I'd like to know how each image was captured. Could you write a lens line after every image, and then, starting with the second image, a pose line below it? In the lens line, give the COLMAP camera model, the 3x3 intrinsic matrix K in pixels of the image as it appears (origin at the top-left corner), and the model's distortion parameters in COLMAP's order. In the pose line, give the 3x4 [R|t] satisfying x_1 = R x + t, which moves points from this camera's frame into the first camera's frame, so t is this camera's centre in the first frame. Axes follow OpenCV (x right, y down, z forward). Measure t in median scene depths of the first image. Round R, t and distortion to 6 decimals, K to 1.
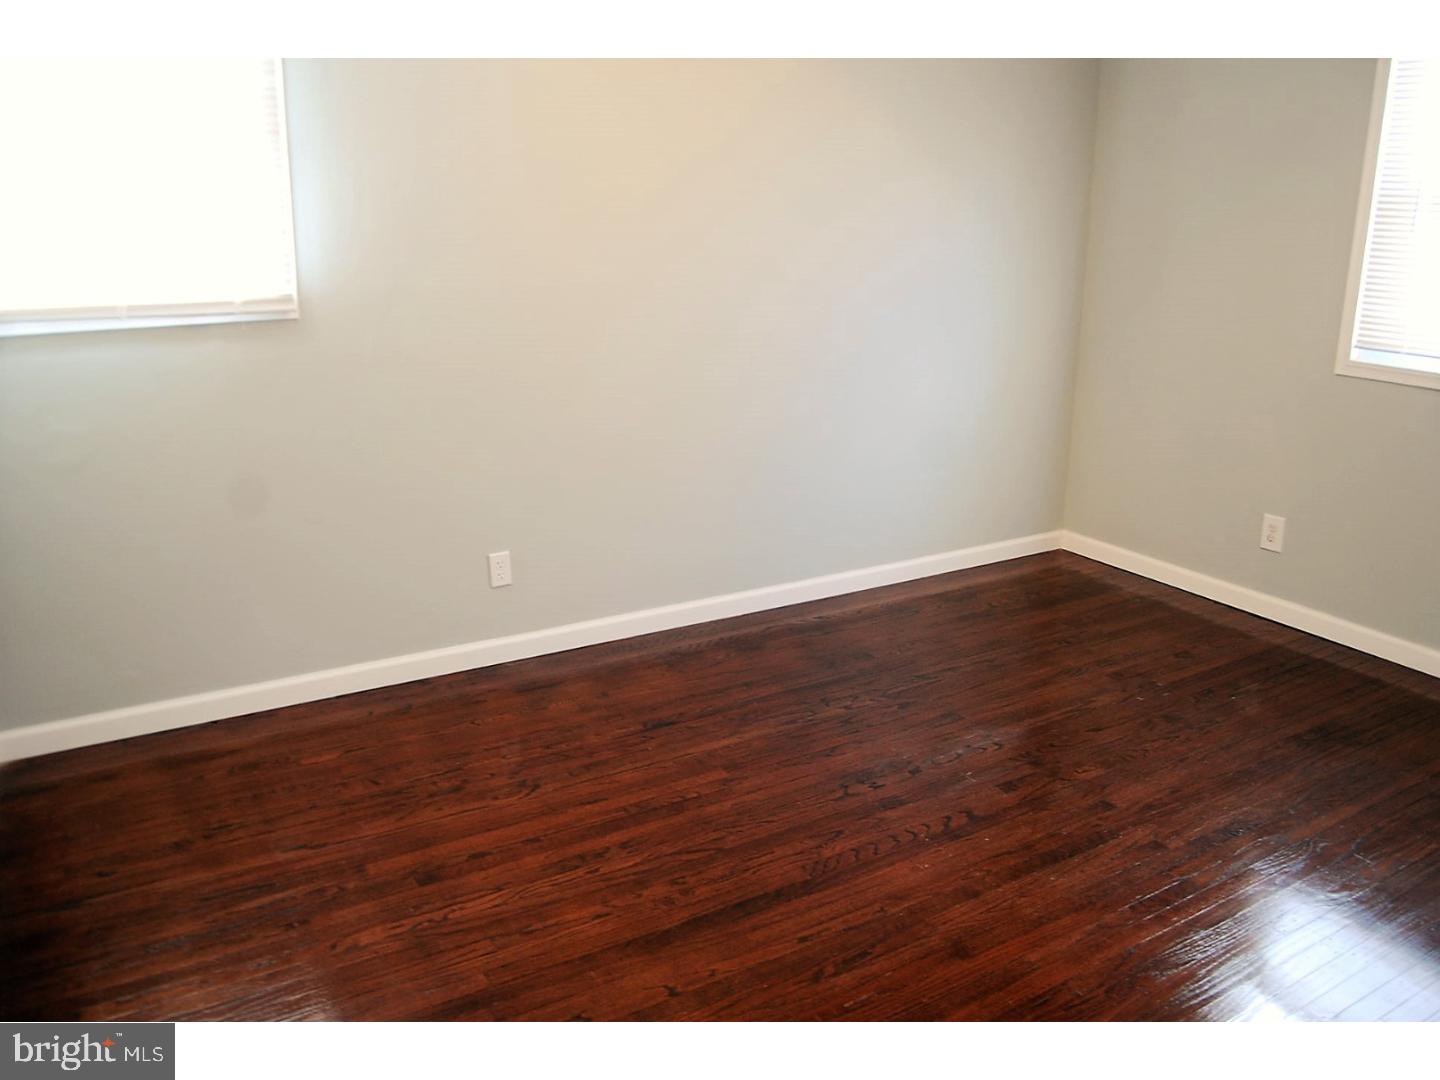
lens RADIAL K [[1148.4, 0, 721.6], [0, 1148.4, 539.9], [0, 0, 1]] dist [-0.001623, 0.000358]
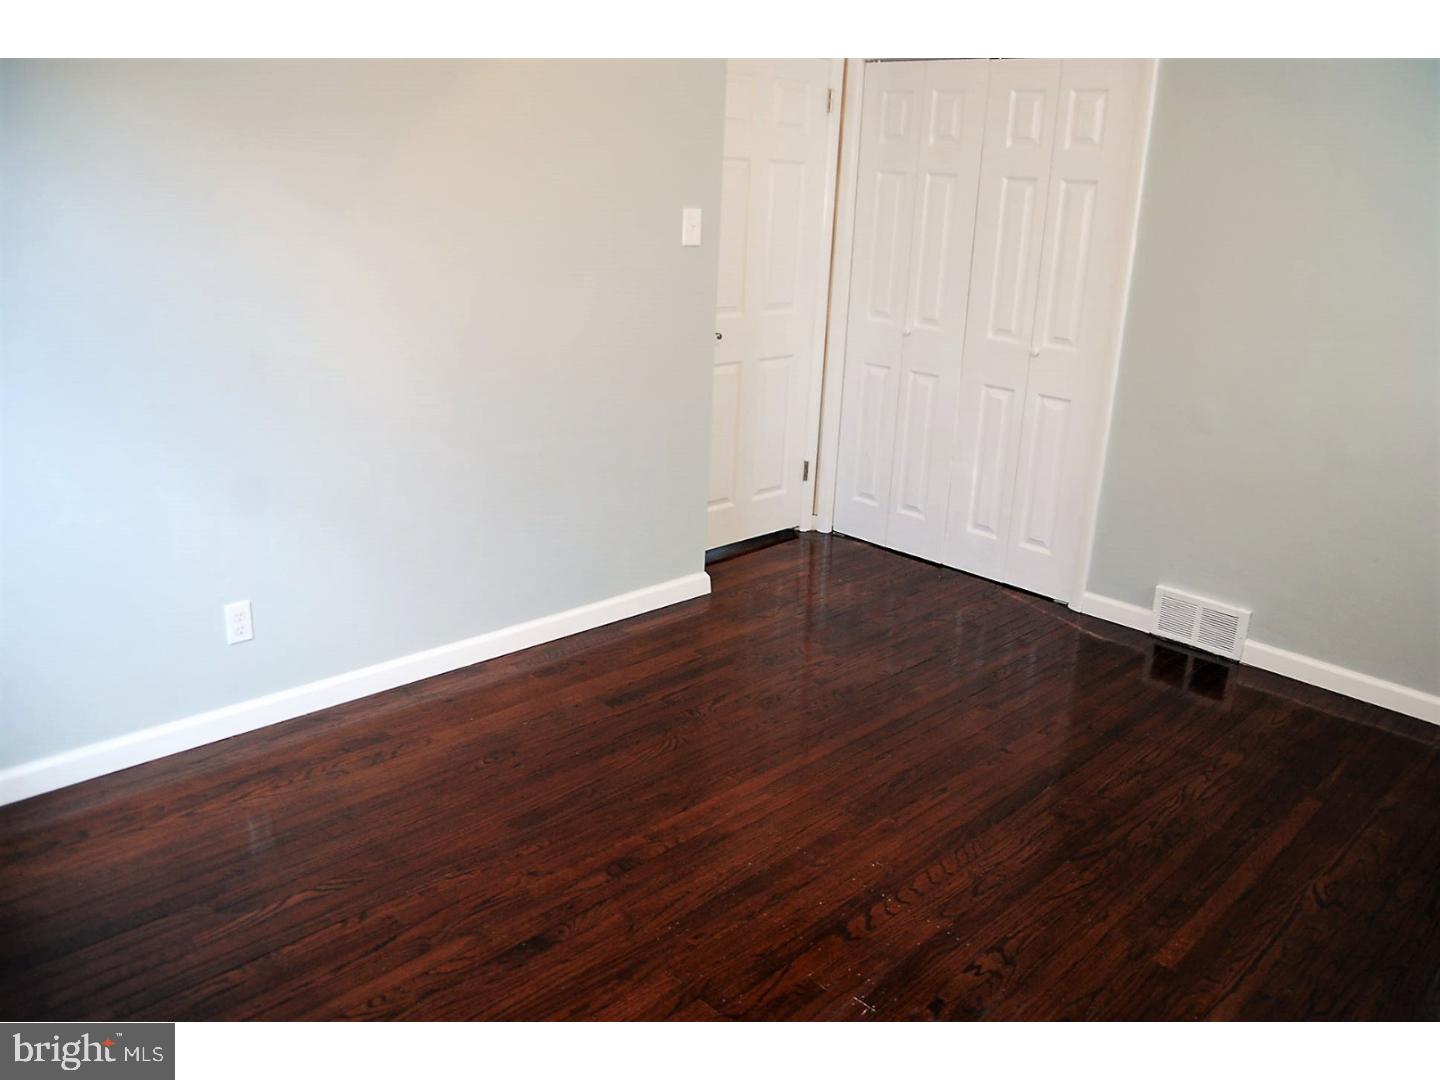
lens RADIAL K [[1148.4, 0, 719.8], [0, 1148.4, 536.8], [0, 0, 1]] dist [-0.001623, 0.000358]
pose [[-0.967043, -0.000684, -0.254614, 0.539250], [-0.147578, 0.816395, 0.558319, -0.461728], [0.207483, 0.577494, -0.789590, 1.538428]]
